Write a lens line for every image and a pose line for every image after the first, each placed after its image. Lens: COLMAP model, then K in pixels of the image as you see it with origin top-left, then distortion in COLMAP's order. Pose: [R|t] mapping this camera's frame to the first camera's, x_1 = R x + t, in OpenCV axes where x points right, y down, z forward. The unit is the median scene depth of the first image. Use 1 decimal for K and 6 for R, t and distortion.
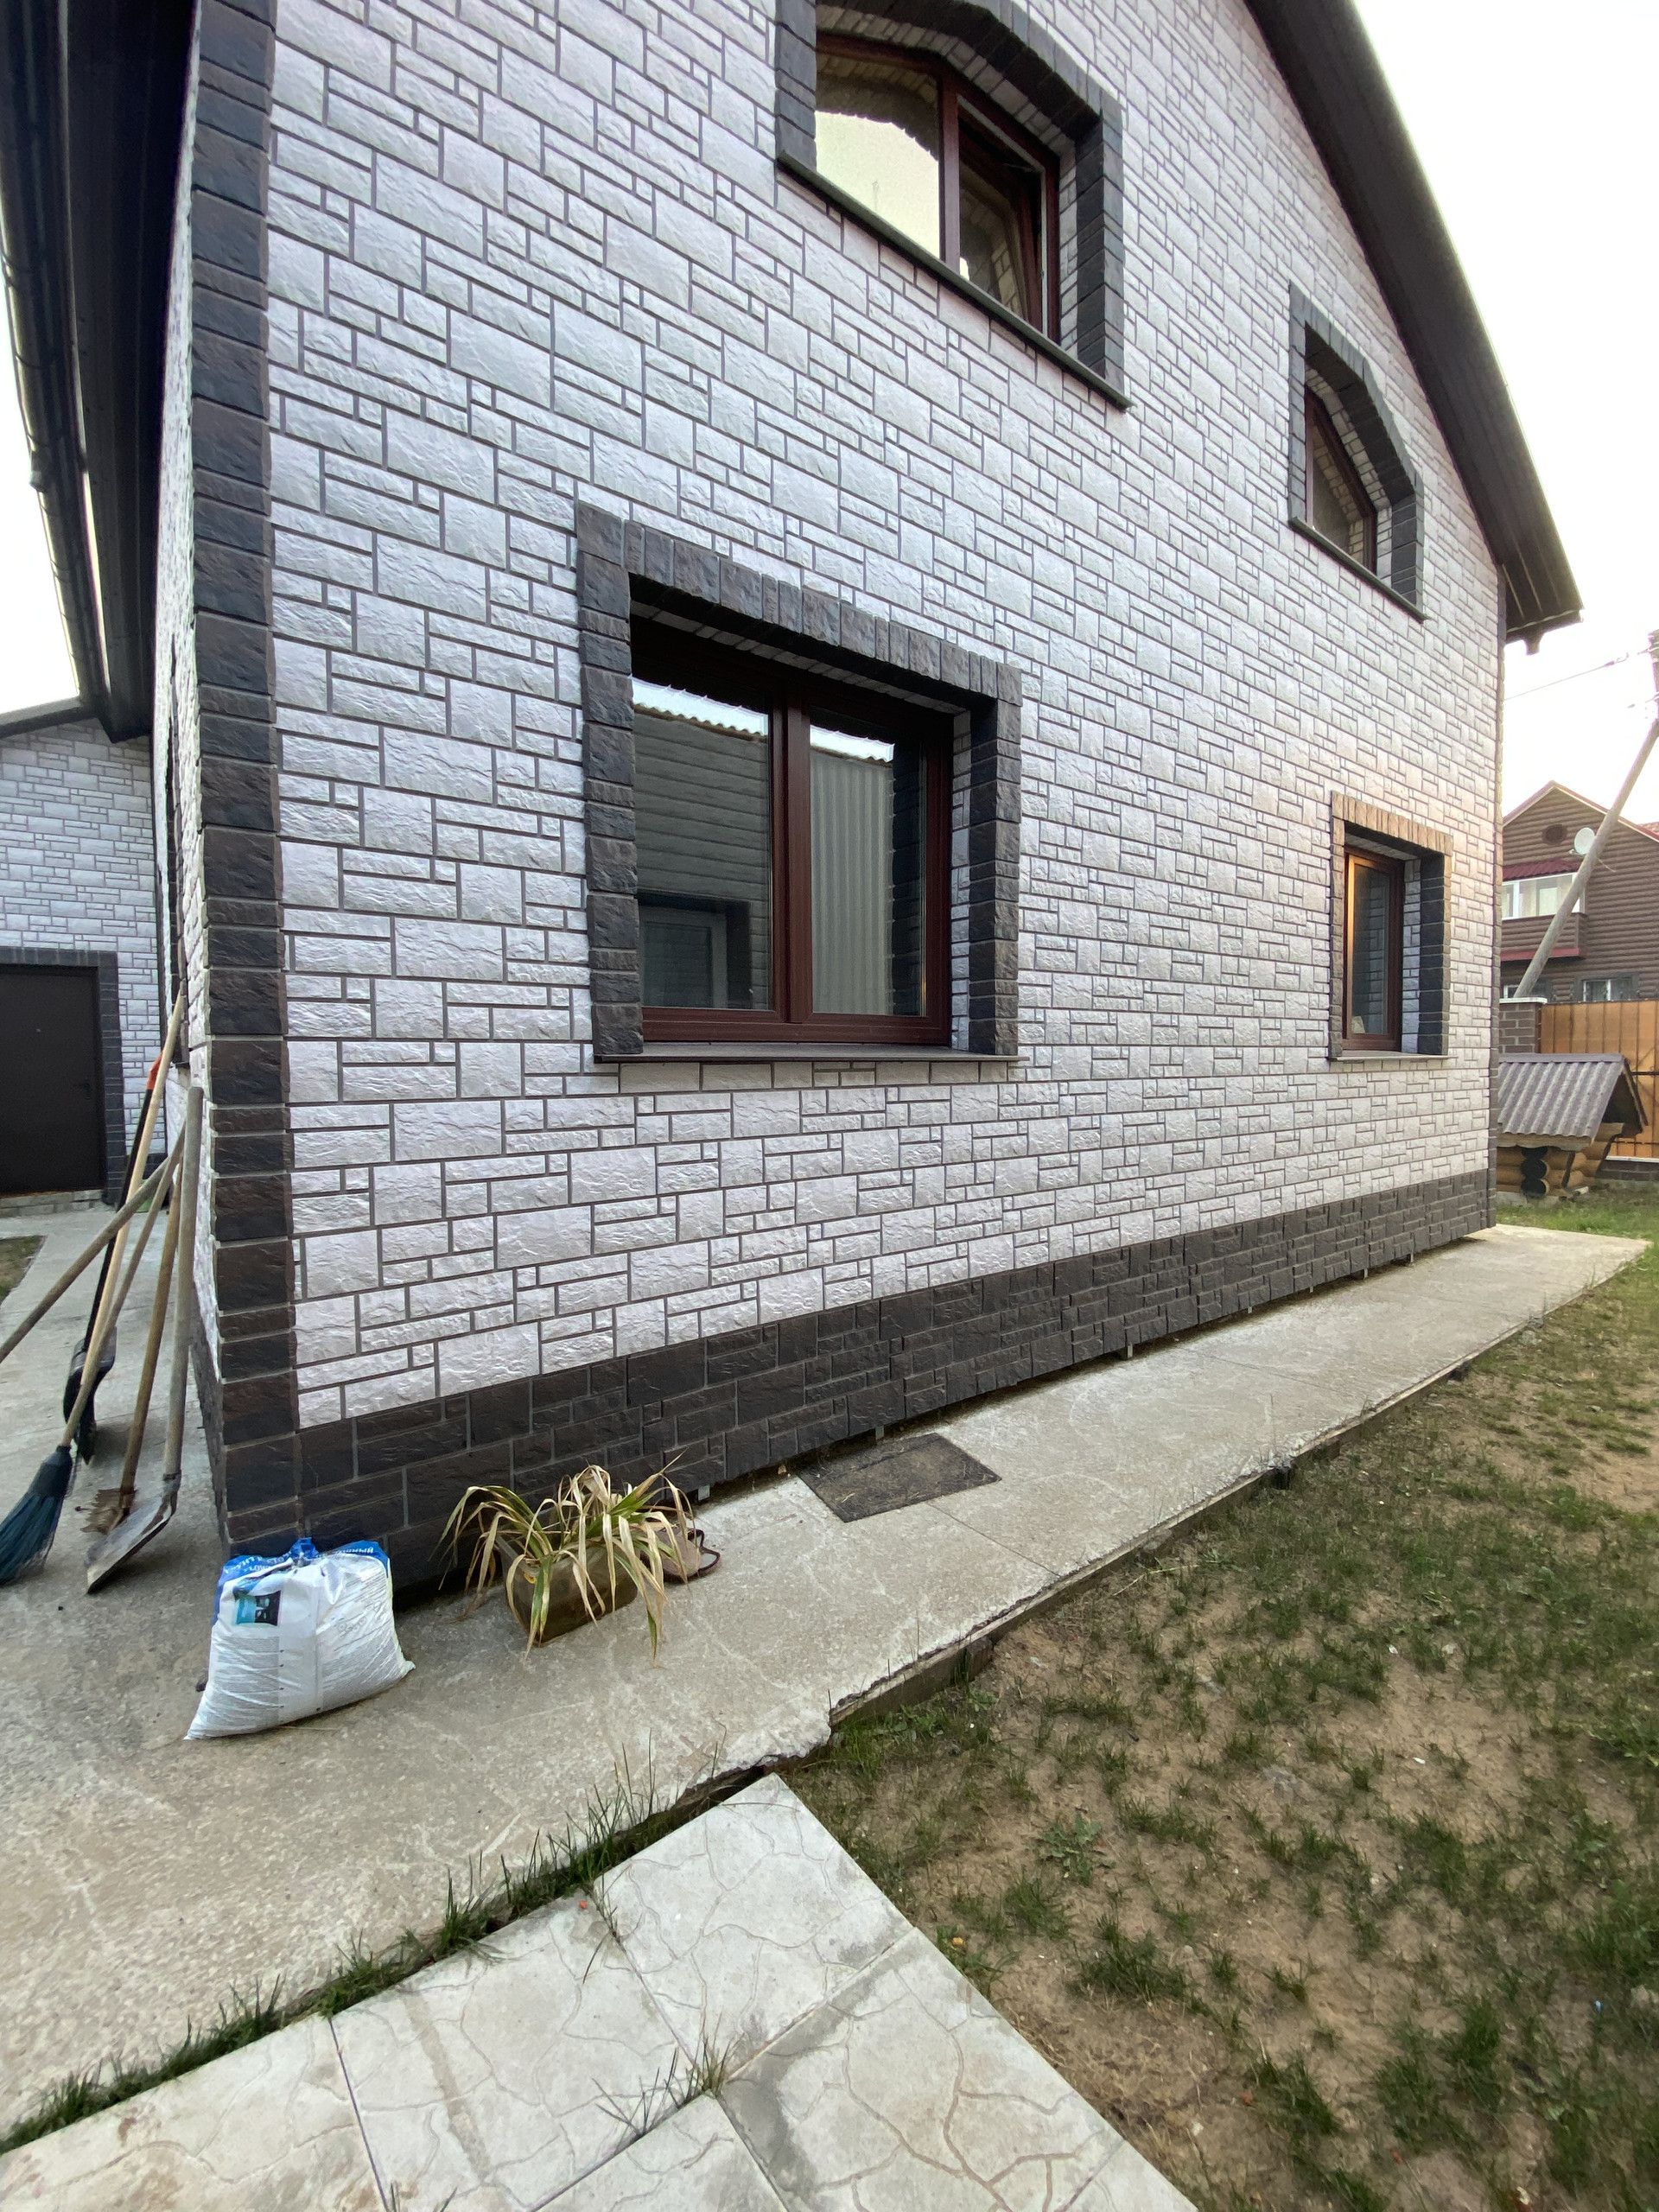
lens RADIAL K [[897.5, 0, 792.0], [0, 897.5, 1105.6], [0, 0, 1]] dist [0.001418, -0.008502]
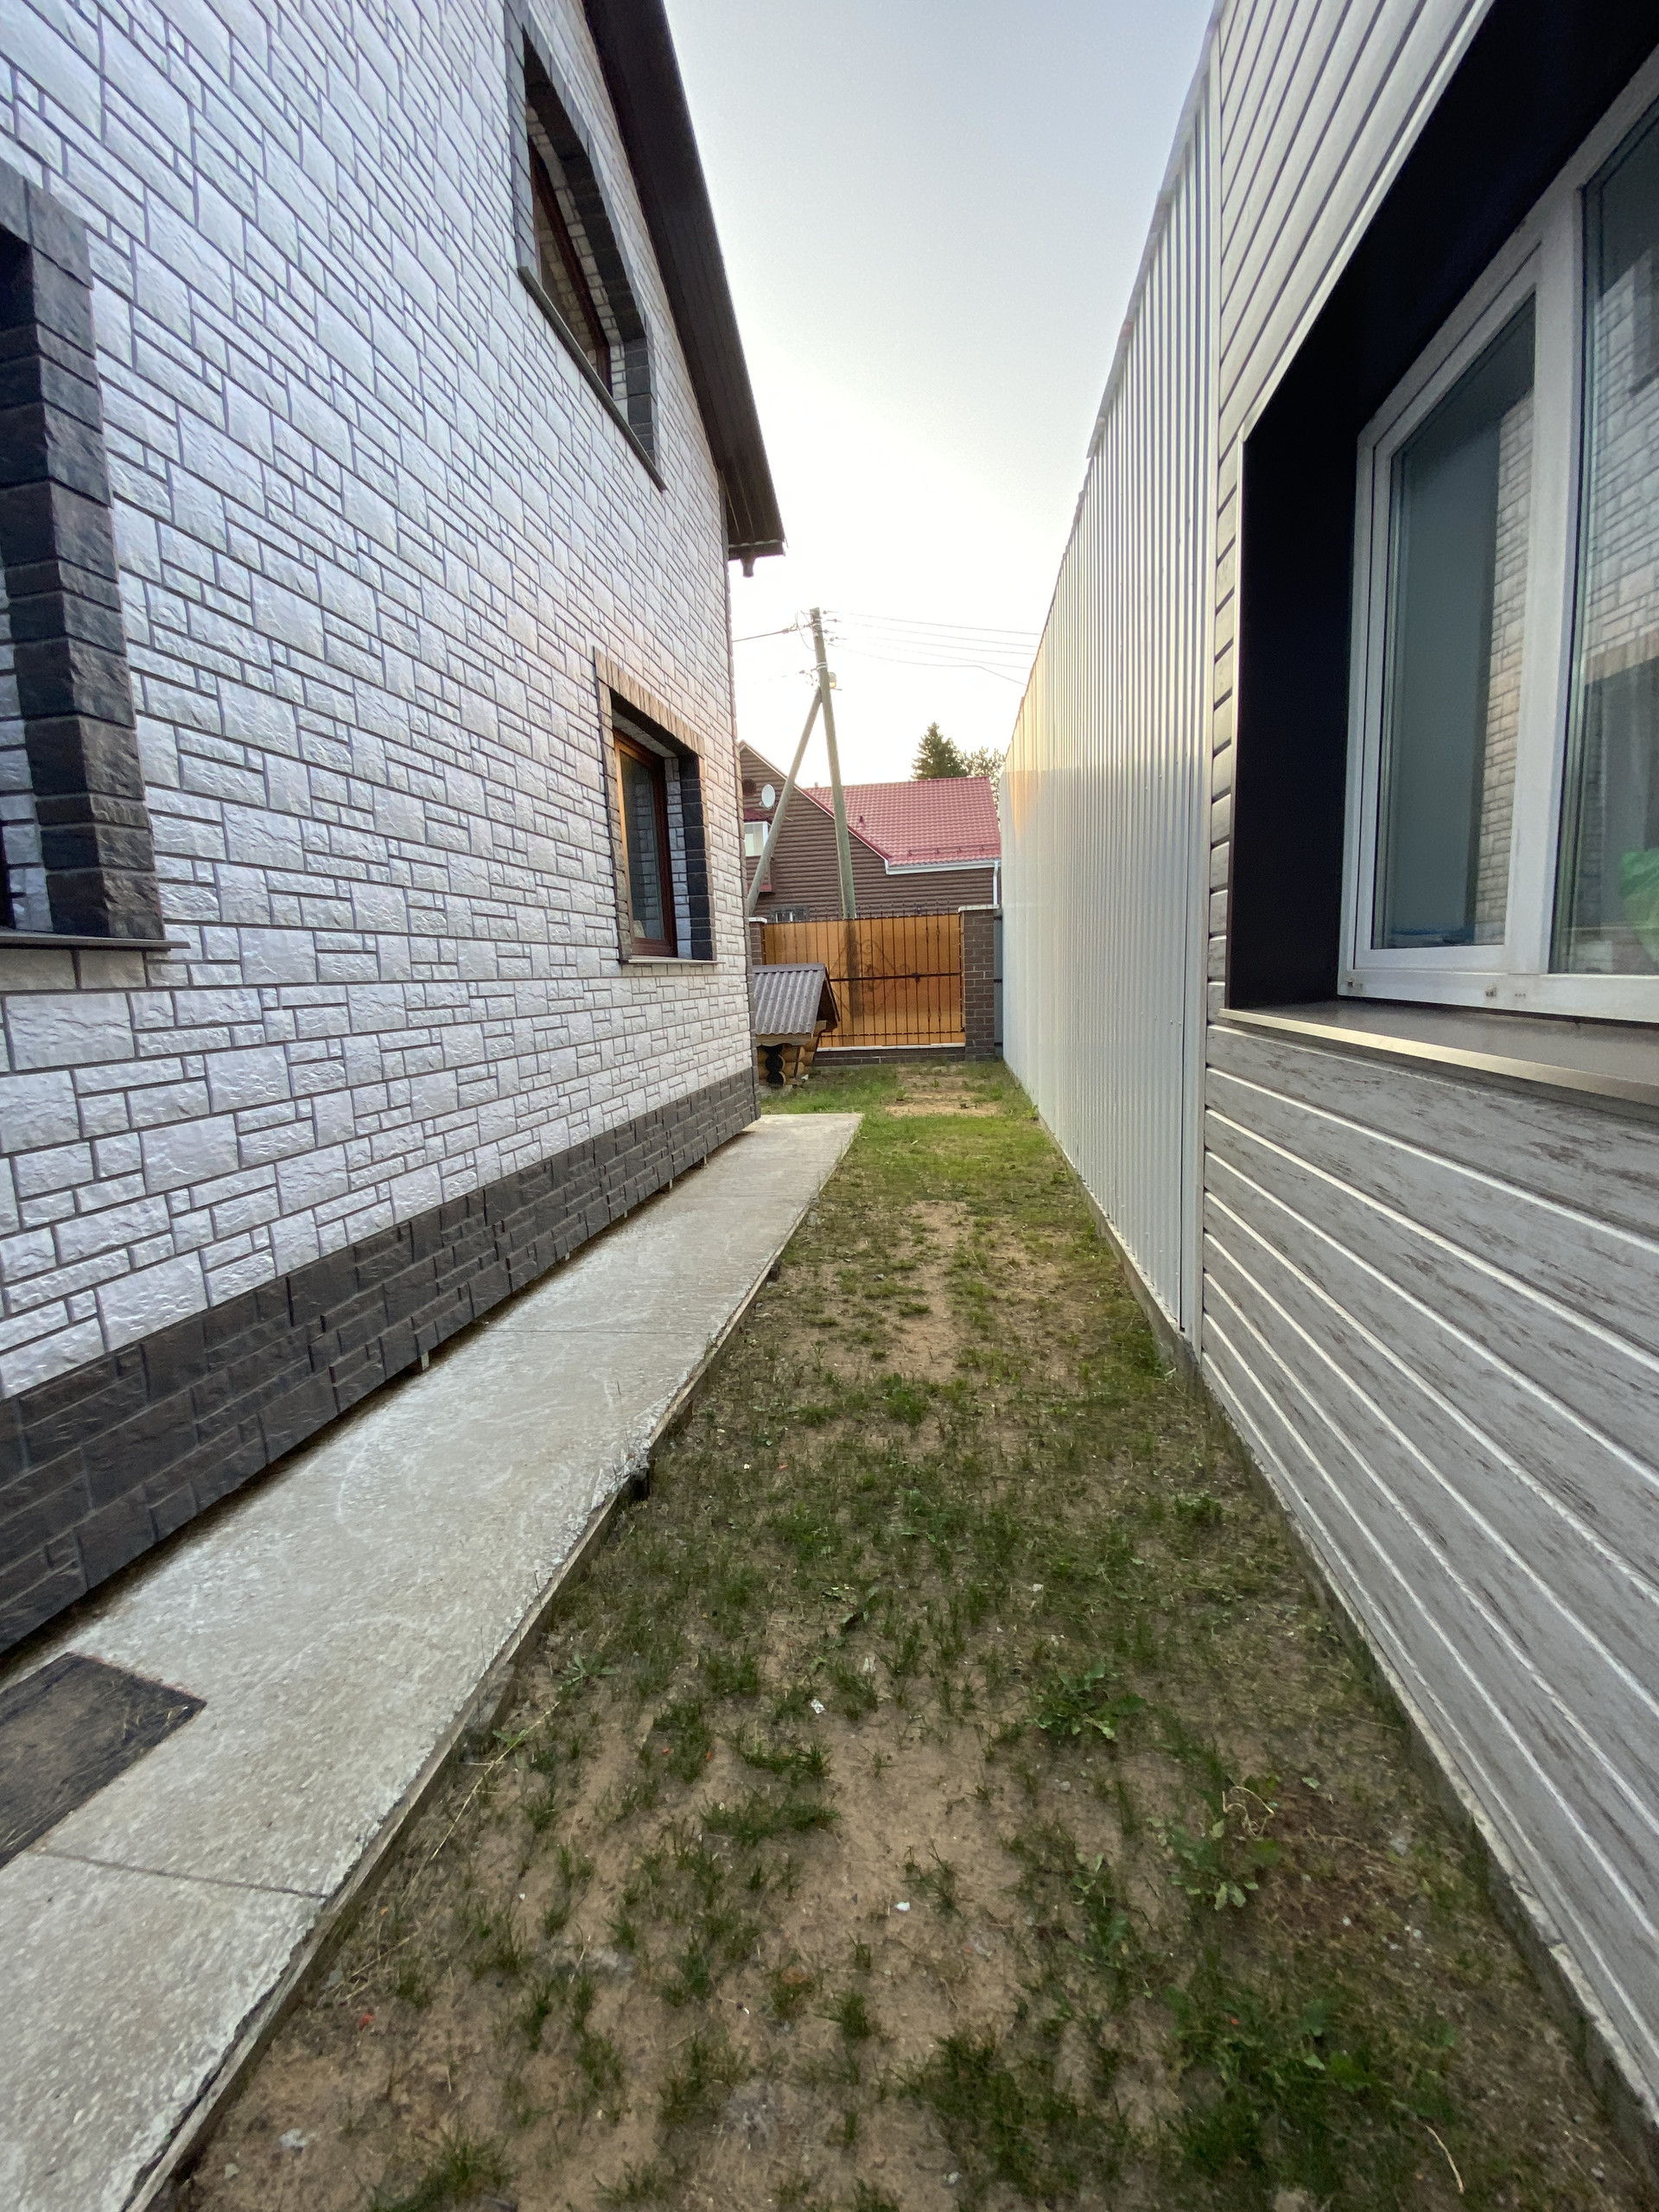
lens RADIAL K [[897.5, 0, 841.6], [0, 897.5, 1086.6], [0, 0, 1]] dist [0.001418, -0.008502]
pose [[0.691182, -0.111409, 0.714041, 0.123714], [0.075023, 0.993769, 0.082433, 0.020886], [-0.718776, -0.003407, 0.695234, 0.276070]]
